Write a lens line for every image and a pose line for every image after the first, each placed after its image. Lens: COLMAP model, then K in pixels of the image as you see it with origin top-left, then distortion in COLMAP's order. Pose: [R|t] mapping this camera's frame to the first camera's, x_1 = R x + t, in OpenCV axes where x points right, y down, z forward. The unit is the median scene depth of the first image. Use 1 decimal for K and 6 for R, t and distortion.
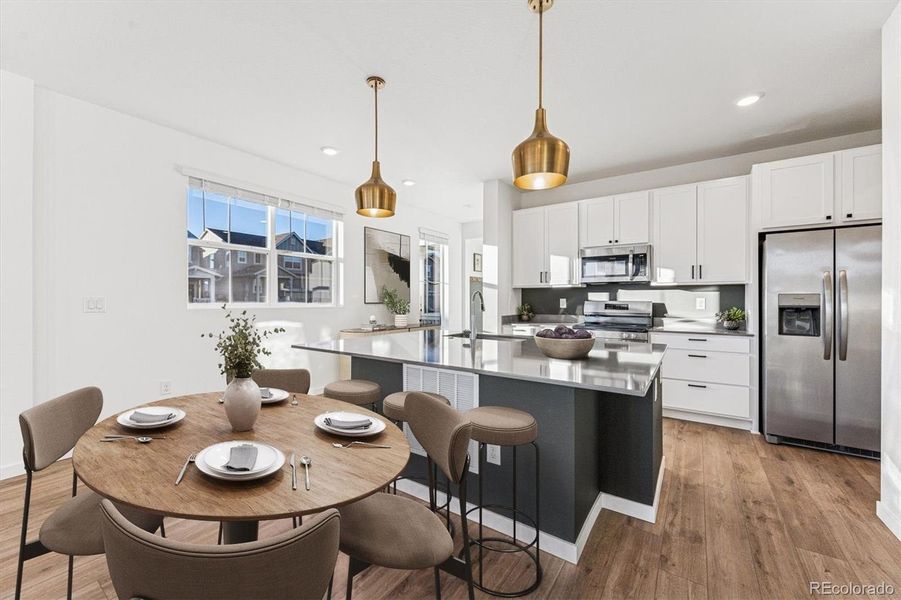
lens RADIAL K [[361.5, 0, 450.5], [0, 361.5, 300.0], [0, 0, 1]] dist [0.000886, 0.000112]
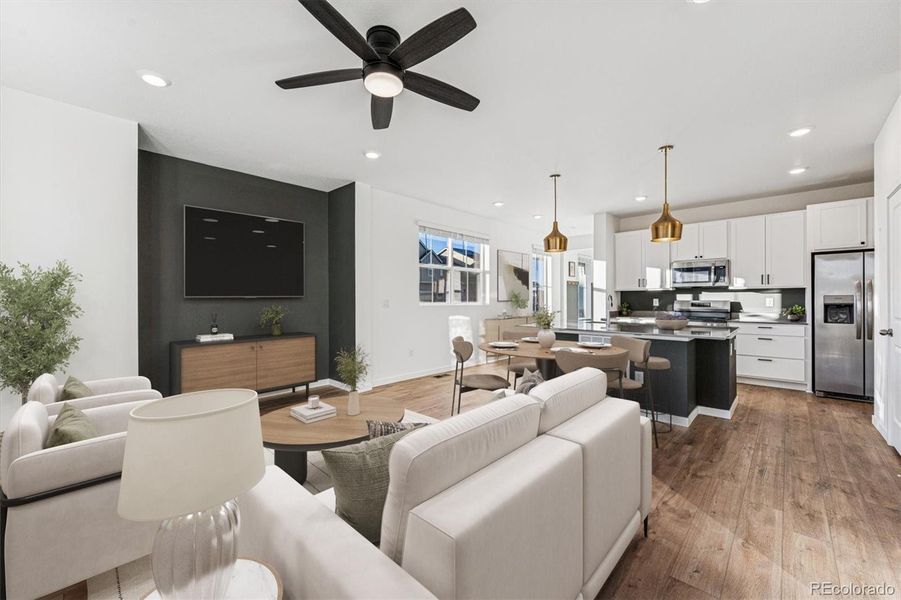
lens RADIAL K [[362.2, 0, 446.9], [0, 362.2, 299.8], [0, 0, 1]] dist [-0.000739, -0.000365]
pose [[0.987317, -0.002493, -0.158745, -0.297143], [0.002368, 0.999997, -0.000979, -0.000570], [0.158747, 0.000591, 0.987319, -0.549999]]
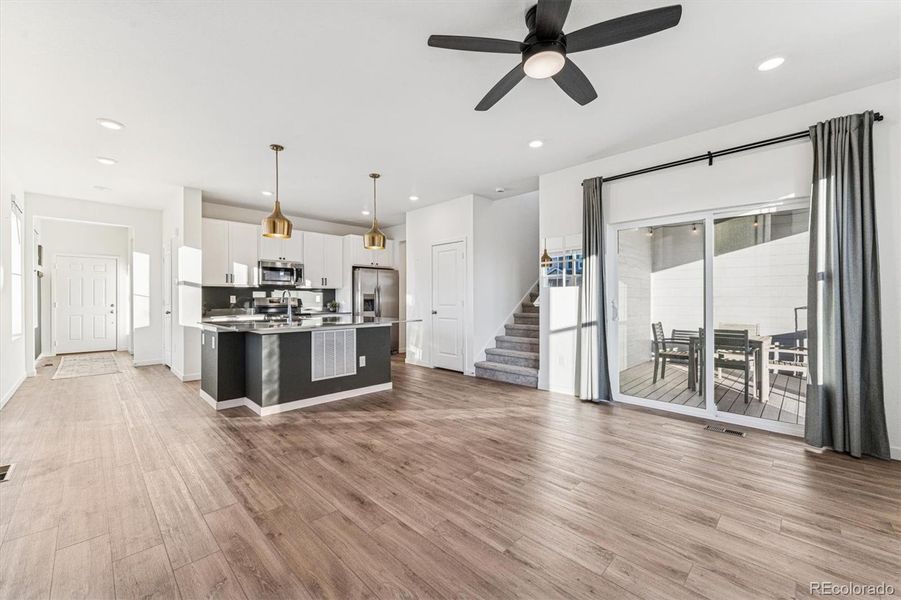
lens RADIAL K [[361.5, 0, 450.5], [0, 361.5, 300.0], [0, 0, 1]] dist [0.000886, 0.000112]
pose [[0.171427, -0.003700, 0.985190, -1.019487], [0.003226, 0.999990, 0.003194, 0.012711], [-0.985192, 0.002631, 0.171437, 0.031218]]
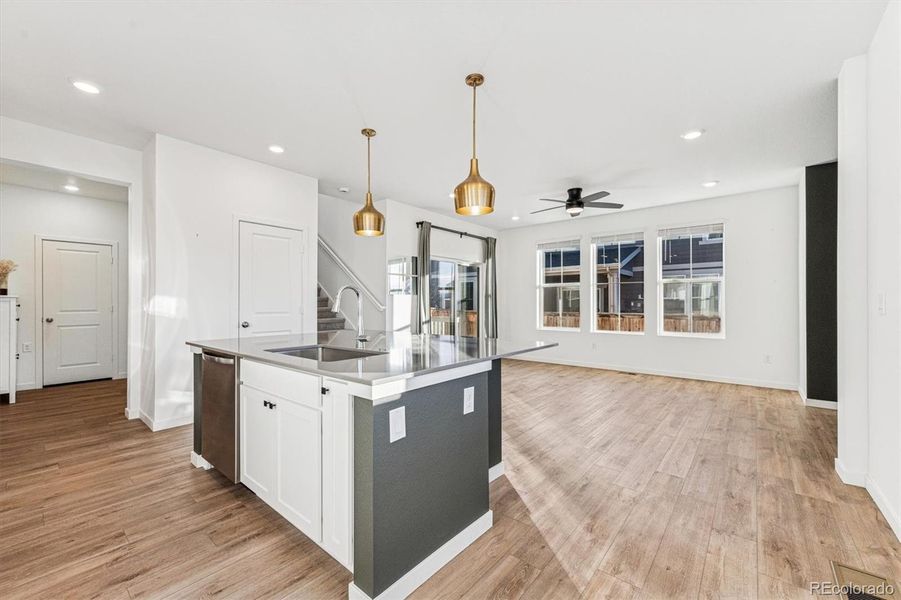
lens RADIAL K [[361.5, 0, 450.5], [0, 361.5, 300.0], [0, 0, 1]] dist [0.000886, 0.000112]
pose [[-0.995650, 0.000109, 0.093173, -0.154996], [-0.000604, 0.999971, -0.007632, 0.008751], [-0.093171, -0.007655, -0.995621, 1.319741]]
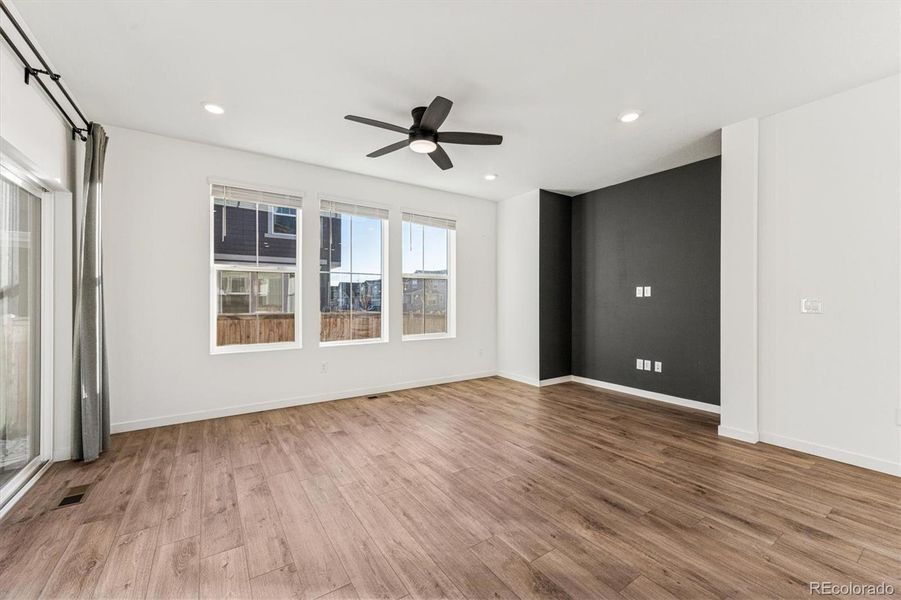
lens RADIAL K [[361.5, 0, 450.5], [0, 361.5, 300.0], [0, 0, 1]] dist [0.000886, 0.000112]
pose [[-0.361093, -0.001105, -0.932529, 0.213186], [-0.004703, 0.999989, 0.000637, 0.002800], [0.932518, 0.004616, -0.361094, 0.319938]]
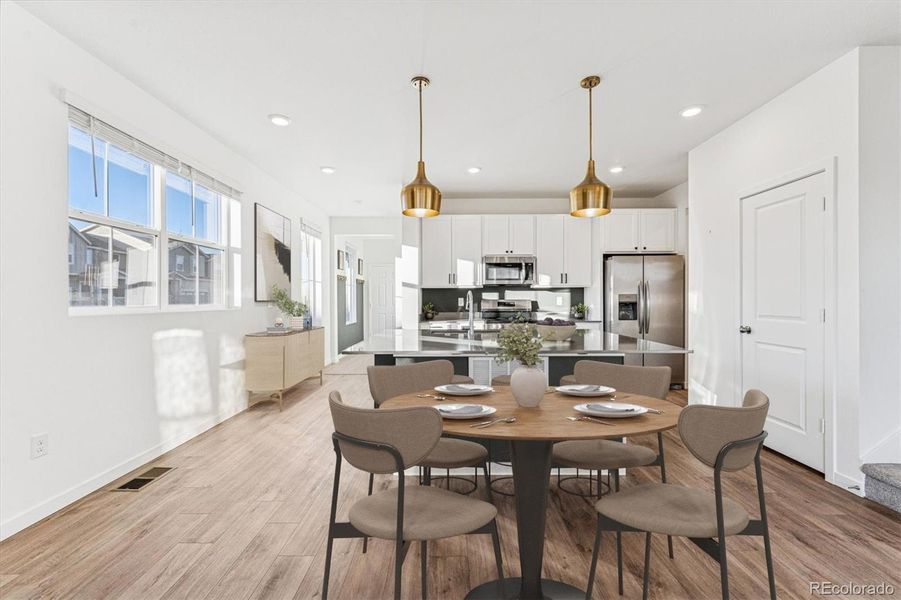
lens RADIAL K [[369.2, 0, 449.5], [0, 369.2, 299.7], [0, 0, 1]] dist [-0.001017, -0.000330]
pose [[0.822282, -0.005442, 0.569054, -0.480803], [0.005288, 0.999984, 0.001921, -0.000282], [-0.569056, 0.001430, 0.822298, 0.074248]]
